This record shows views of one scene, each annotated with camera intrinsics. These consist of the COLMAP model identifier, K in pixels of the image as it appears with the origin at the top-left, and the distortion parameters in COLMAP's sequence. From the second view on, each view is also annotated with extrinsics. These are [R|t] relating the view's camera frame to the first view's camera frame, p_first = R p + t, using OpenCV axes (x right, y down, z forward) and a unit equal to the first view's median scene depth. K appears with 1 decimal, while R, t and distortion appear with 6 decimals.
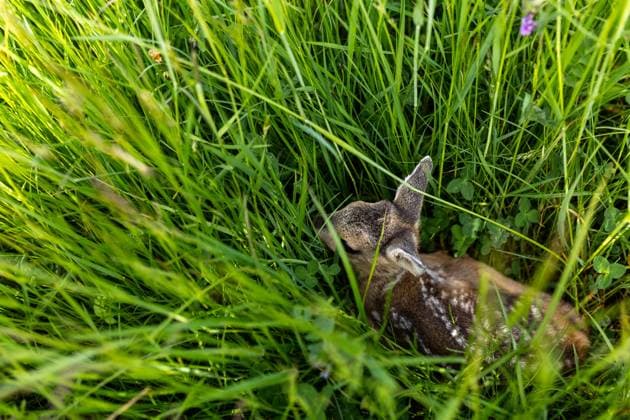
lens RADIAL K [[555.8, 0, 315.0], [0, 555.8, 210.0], [0, 0, 1]] dist [-0.039513, -0.011280]
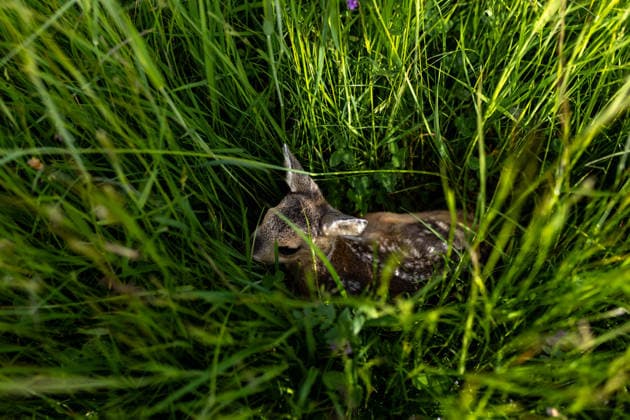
lens RADIAL K [[555.8, 0, 315.0], [0, 555.8, 210.0], [0, 0, 1]] dist [-0.039513, -0.011280]
pose [[0.837907, -0.450339, 0.308395, -0.196477], [0.458966, 0.887132, 0.048440, -0.027342], [-0.295402, 0.100955, 0.950024, -0.049408]]
